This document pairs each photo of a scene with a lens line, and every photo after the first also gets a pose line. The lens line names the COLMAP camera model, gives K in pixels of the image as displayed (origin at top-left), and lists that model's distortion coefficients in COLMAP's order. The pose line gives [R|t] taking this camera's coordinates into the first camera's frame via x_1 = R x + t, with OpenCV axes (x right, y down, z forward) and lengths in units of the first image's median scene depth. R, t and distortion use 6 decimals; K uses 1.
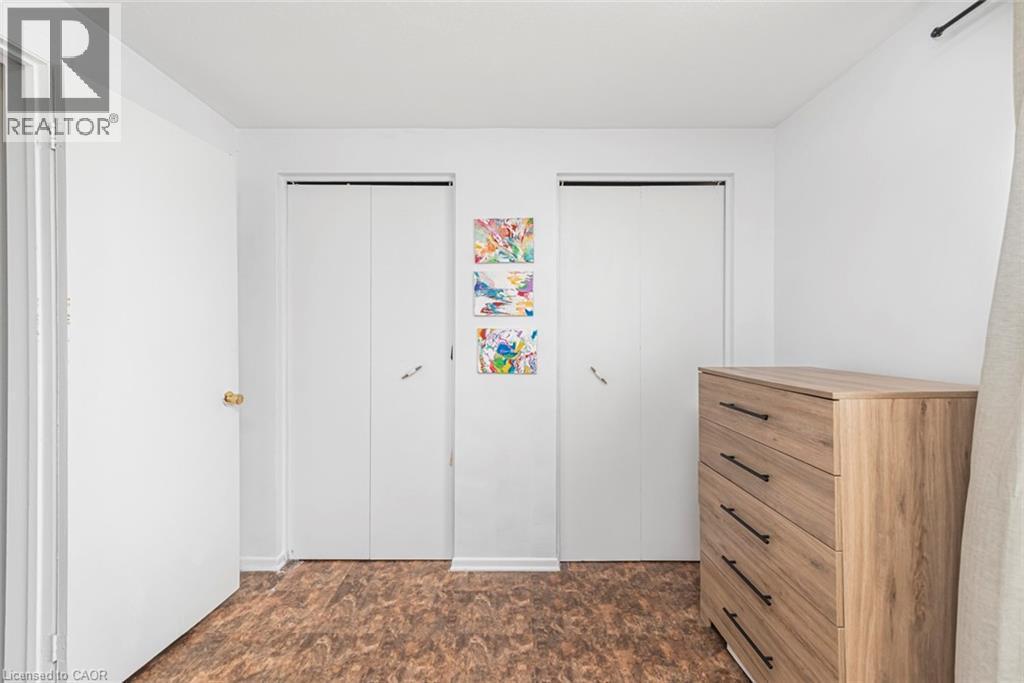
lens RADIAL K [[464.6, 0, 512.2], [0, 464.6, 336.0], [0, 0, 1]] dist [0.015237, -0.000559]
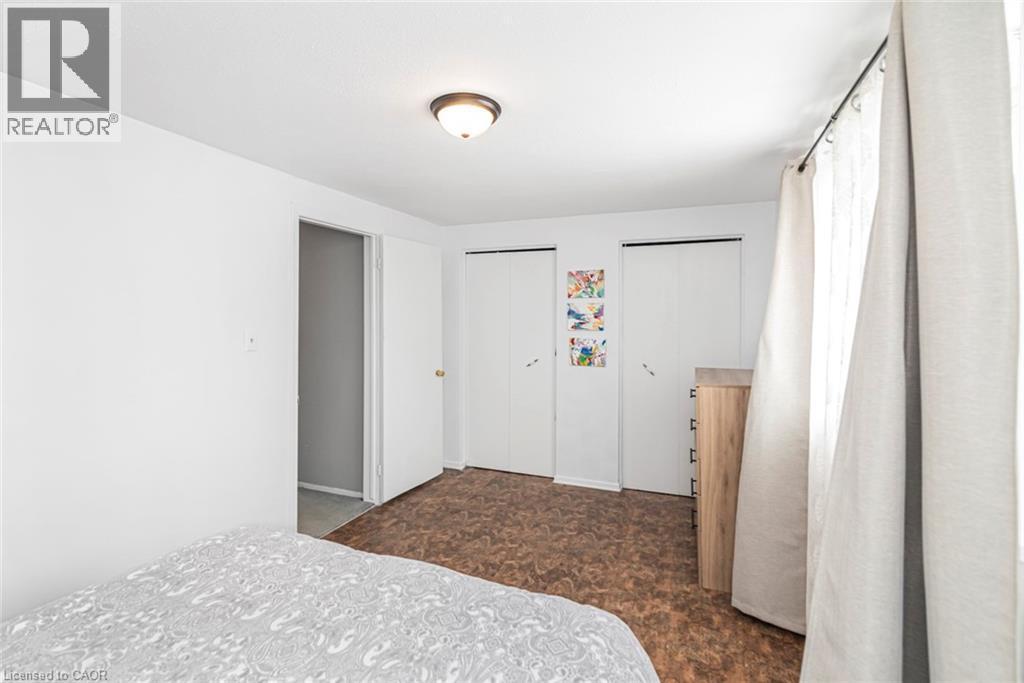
lens RADIAL K [[464.6, 0, 509.0], [0, 464.6, 335.5], [0, 0, 1]] dist [0.015237, -0.000559]
pose [[0.932204, 0.017348, -0.361516, 0.322445], [-0.006339, 0.999480, 0.031616, -0.075889], [0.361877, -0.027181, 0.931830, -0.610506]]
